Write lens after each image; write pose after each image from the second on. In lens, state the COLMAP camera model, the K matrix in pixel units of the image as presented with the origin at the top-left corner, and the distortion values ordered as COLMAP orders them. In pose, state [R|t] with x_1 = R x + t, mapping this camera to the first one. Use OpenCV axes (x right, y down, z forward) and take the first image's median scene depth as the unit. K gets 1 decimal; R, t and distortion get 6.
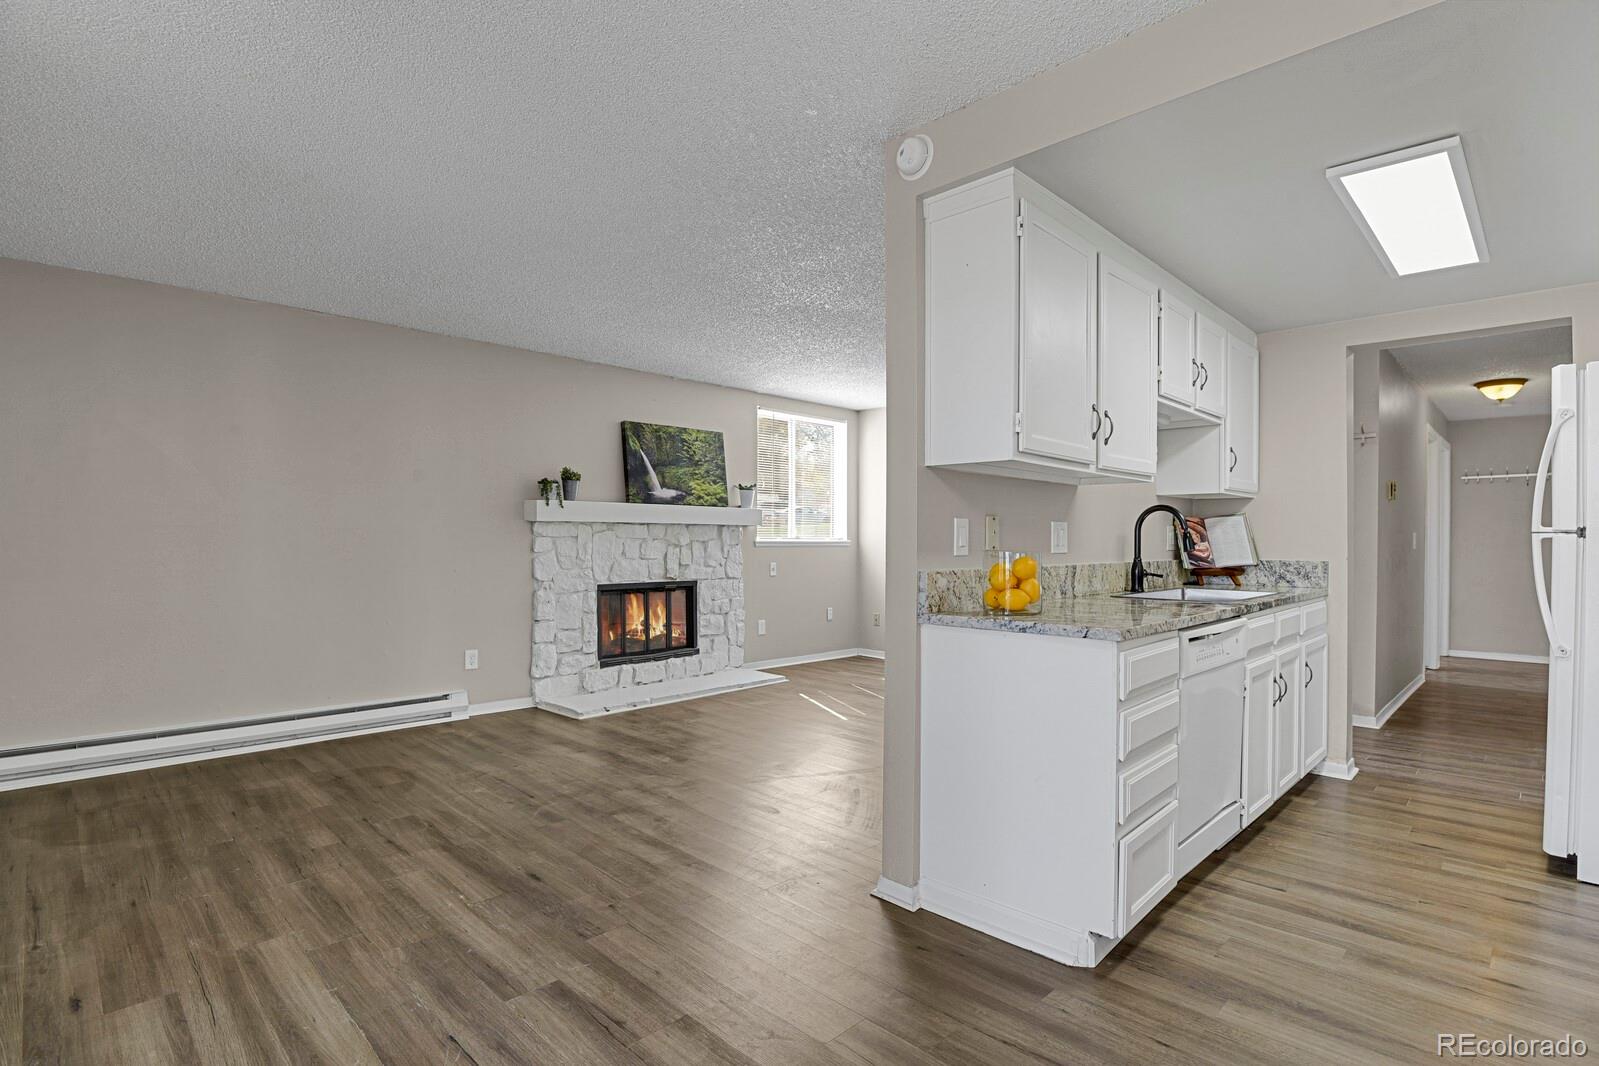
lens RADIAL K [[780.3, 0, 810.1], [0, 780.3, 543.1], [0, 0, 1]] dist [-0.021906, -0.006085]
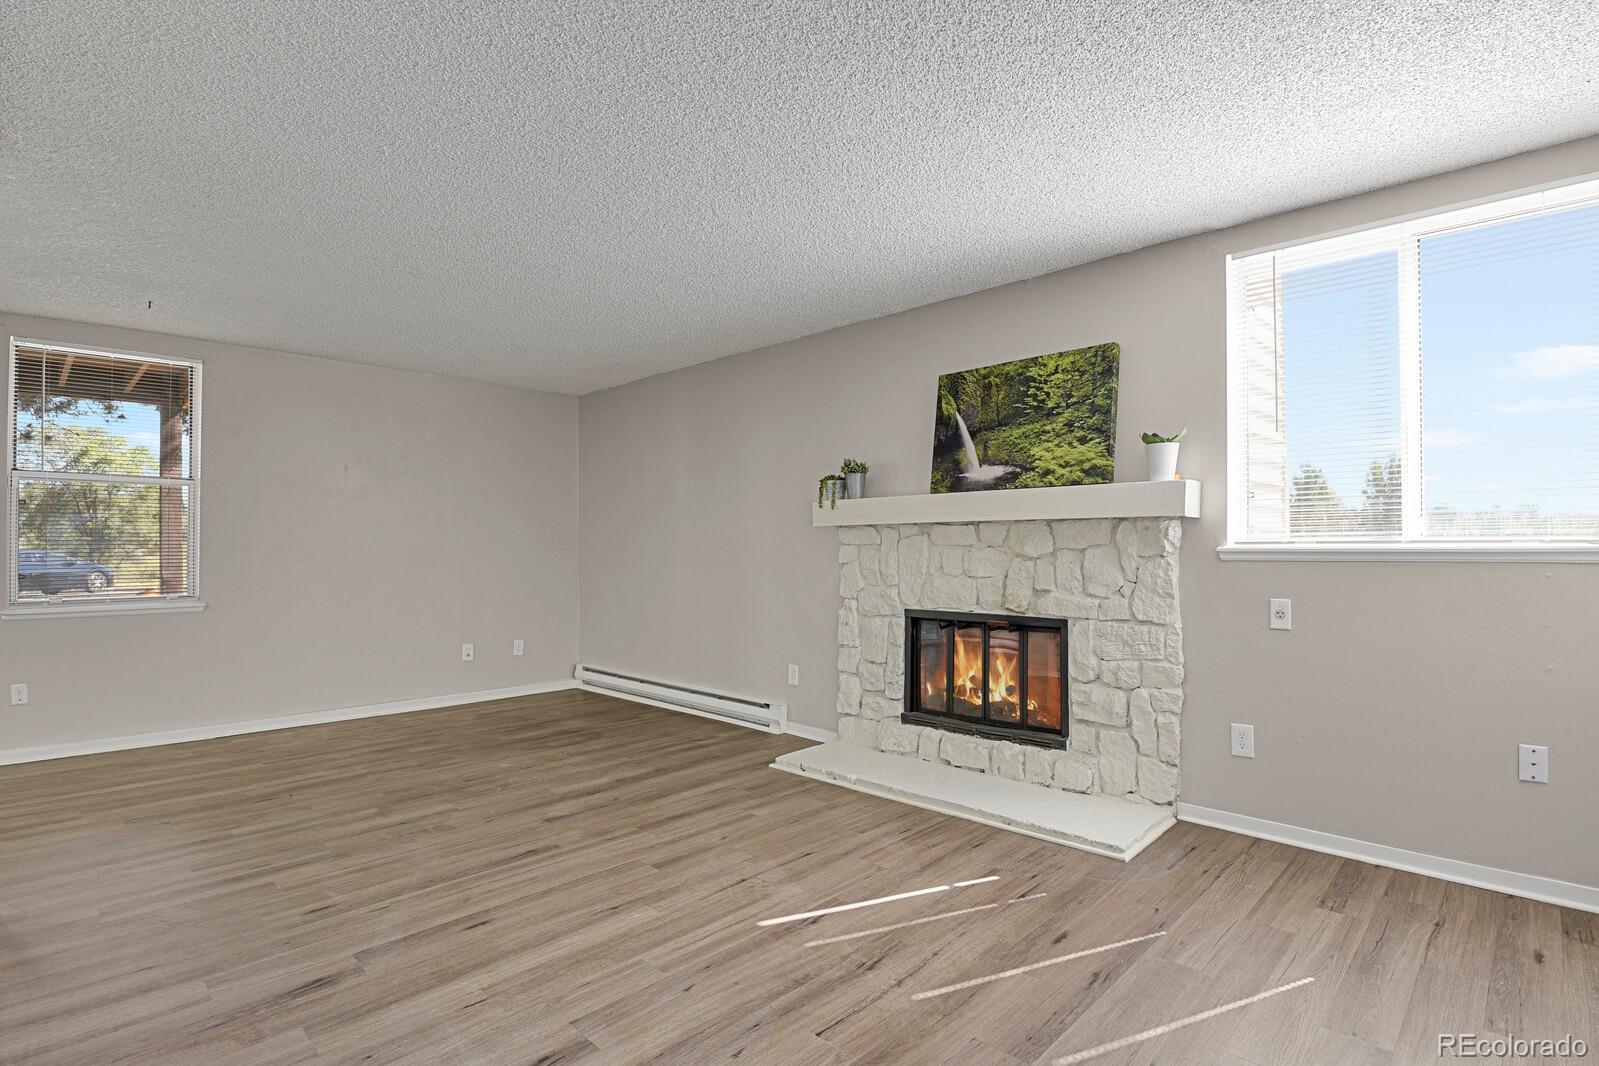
lens RADIAL K [[780.3, 0, 810.1], [0, 780.3, 543.1], [0, 0, 1]] dist [-0.021906, -0.006085]
pose [[0.009839, -0.009773, -0.999904, 0.549560], [-0.000325, 0.999952, -0.009777, -0.002049], [0.999952, 0.000421, 0.009836, 1.068016]]
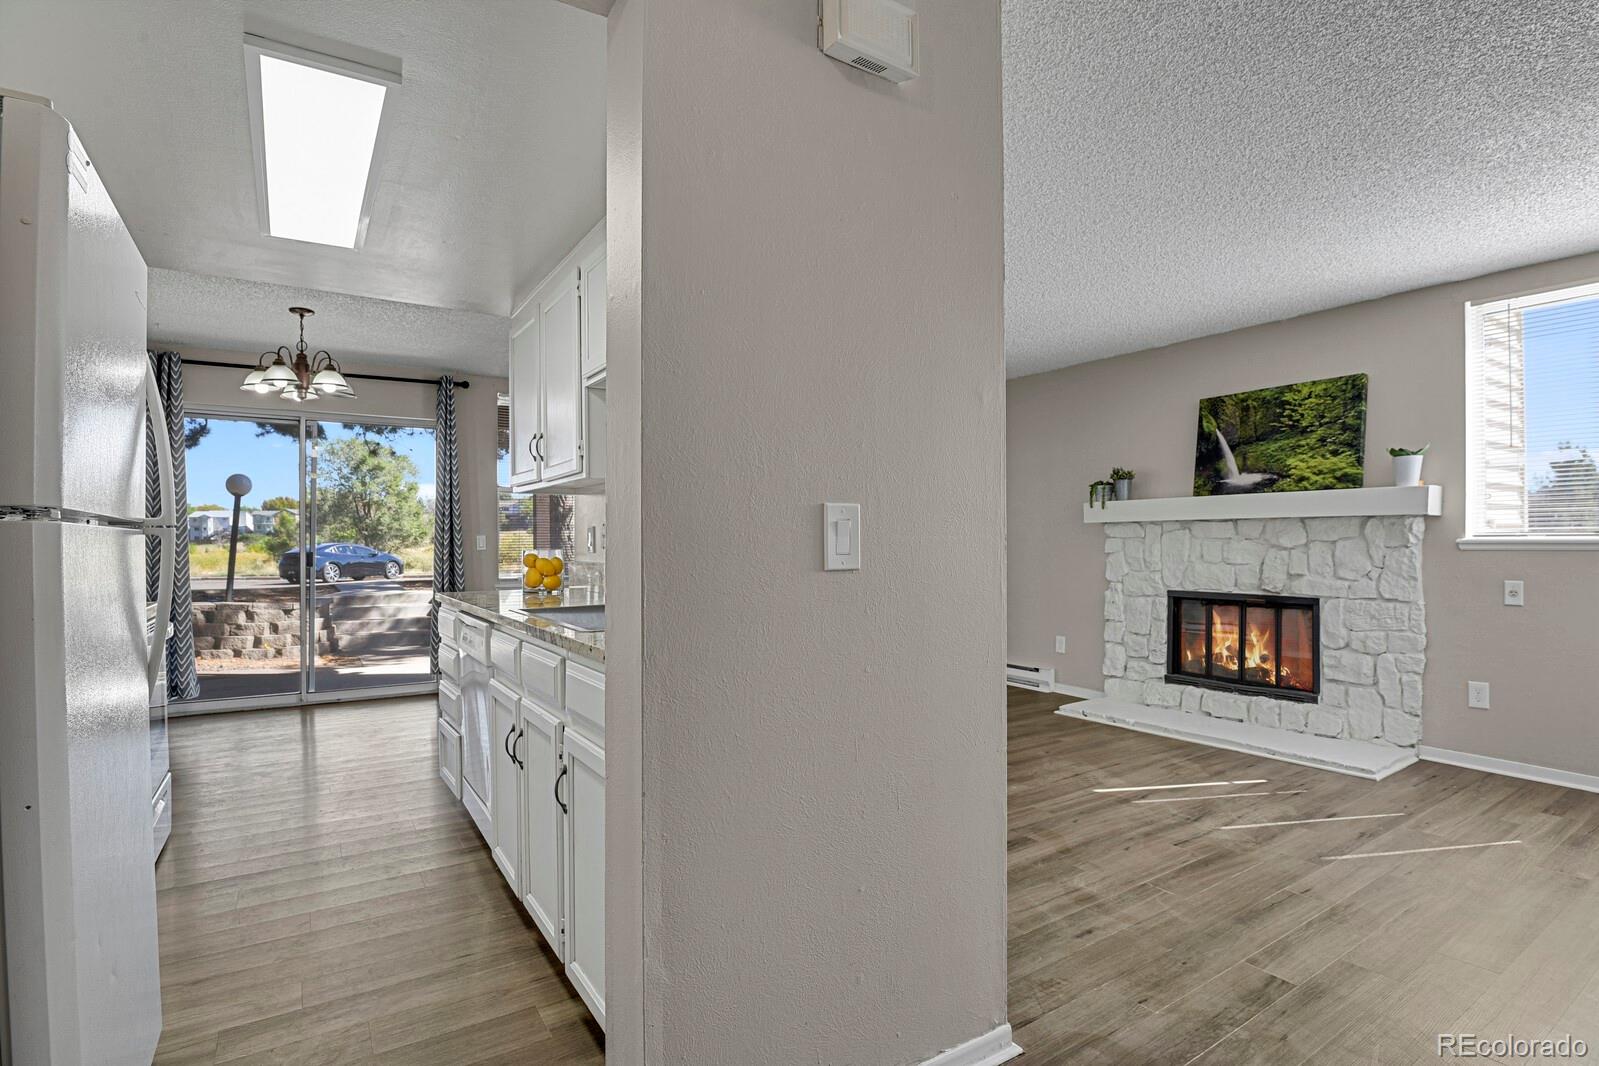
lens RADIAL K [[780.3, 0, 810.1], [0, 780.3, 543.1], [0, 0, 1]] dist [-0.021906, -0.006085]
pose [[-0.204169, -0.000718, -0.978935, 0.818609], [0.000021, 1.000000, -0.000738, -0.000524], [0.978936, -0.000171, -0.204169, 0.920347]]
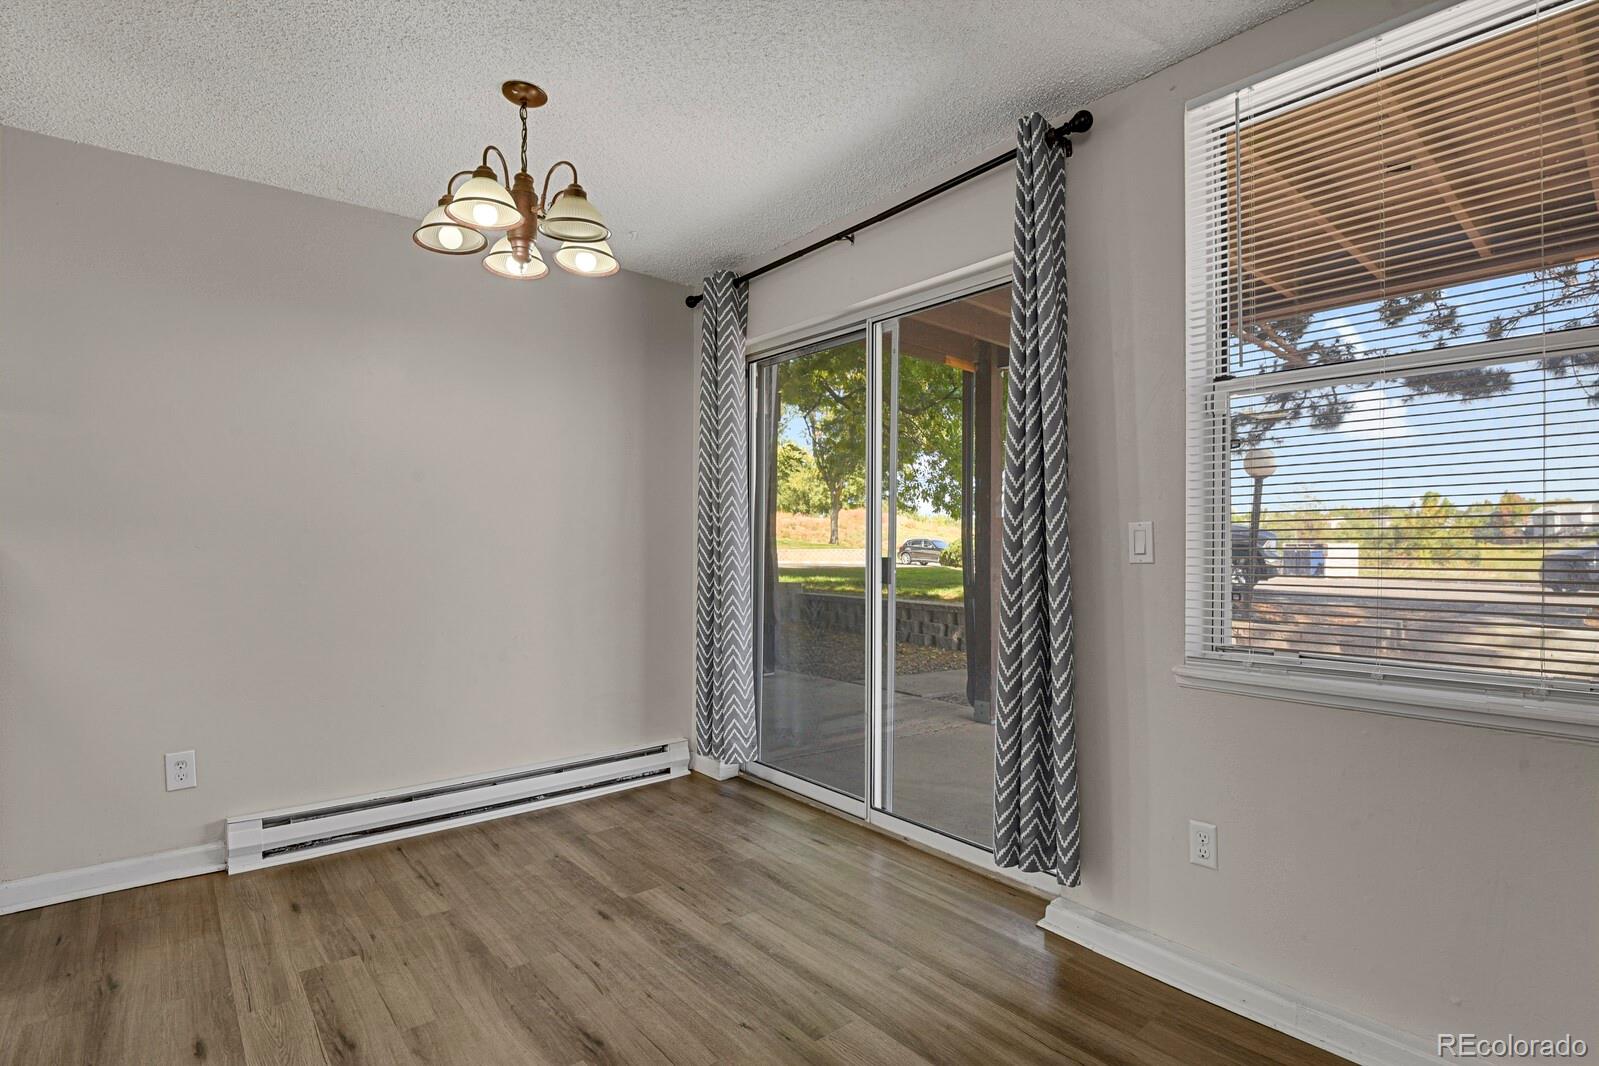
lens RADIAL K [[780.3, 0, 810.1], [0, 780.3, 543.1], [0, 0, 1]] dist [-0.021906, -0.006085]
pose [[-0.996245, -0.004840, 0.086447, -0.152039], [-0.004374, 0.999975, 0.005574, -0.004068], [-0.086471, 0.005175, -0.996241, 0.607484]]
